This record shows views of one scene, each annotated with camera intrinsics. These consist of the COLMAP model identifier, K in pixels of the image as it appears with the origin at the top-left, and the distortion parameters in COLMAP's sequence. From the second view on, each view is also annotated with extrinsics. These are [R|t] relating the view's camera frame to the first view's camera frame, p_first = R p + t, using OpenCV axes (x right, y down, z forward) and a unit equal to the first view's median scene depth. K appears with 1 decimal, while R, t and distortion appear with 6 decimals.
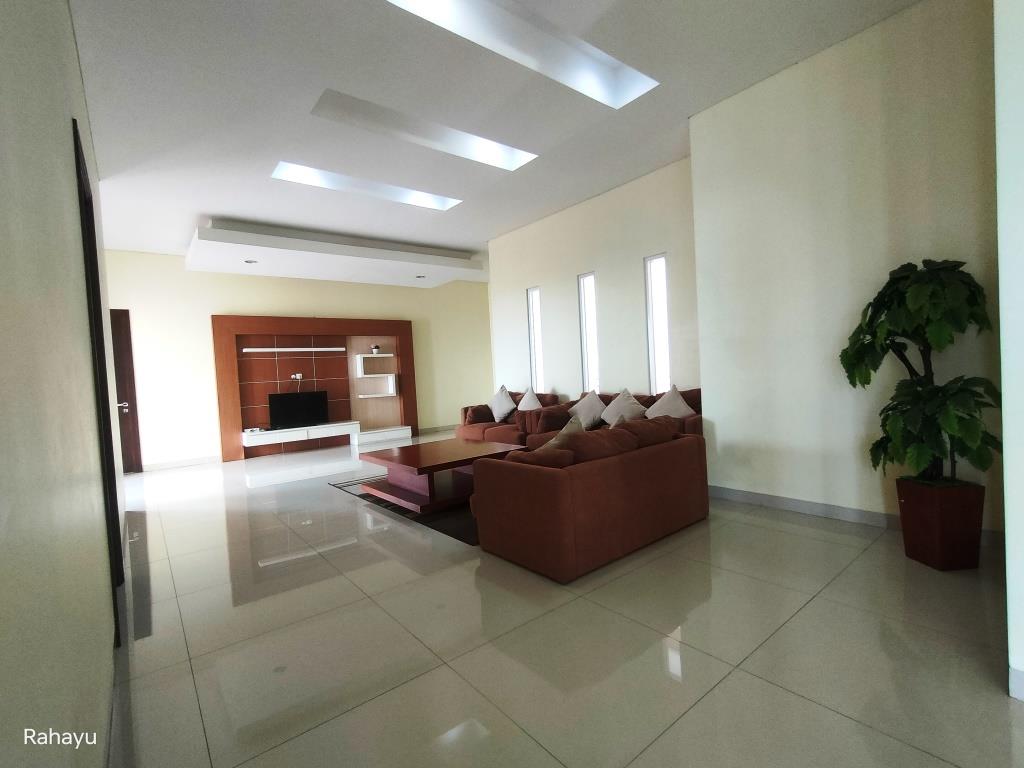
lens RADIAL K [[471.4, 0, 512.0], [0, 471.4, 384.0], [0, 0, 1]] dist [-0.002286, -0.000106]
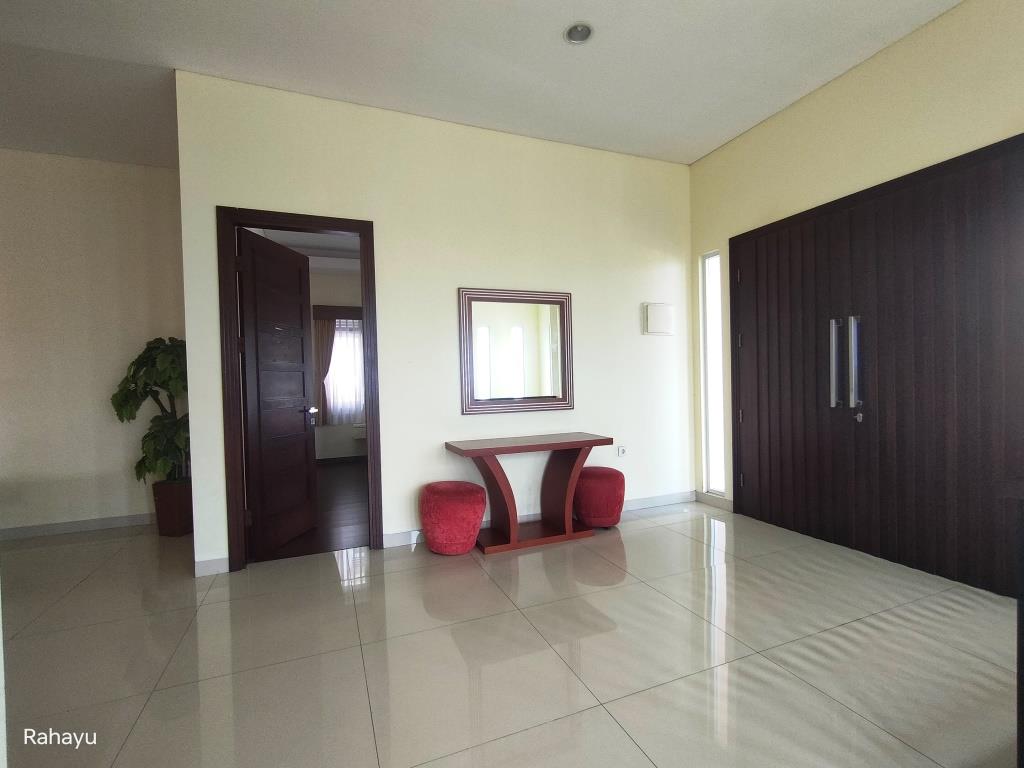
lens RADIAL K [[471.4, 0, 512.0], [0, 471.4, 384.0], [0, 0, 1]] dist [-0.002286, -0.000106]
pose [[0.286208, 0.030456, 0.957683, -0.267467], [0.036212, 0.998437, -0.042574, -0.004748], [-0.957483, 0.046865, 0.284658, -0.492841]]
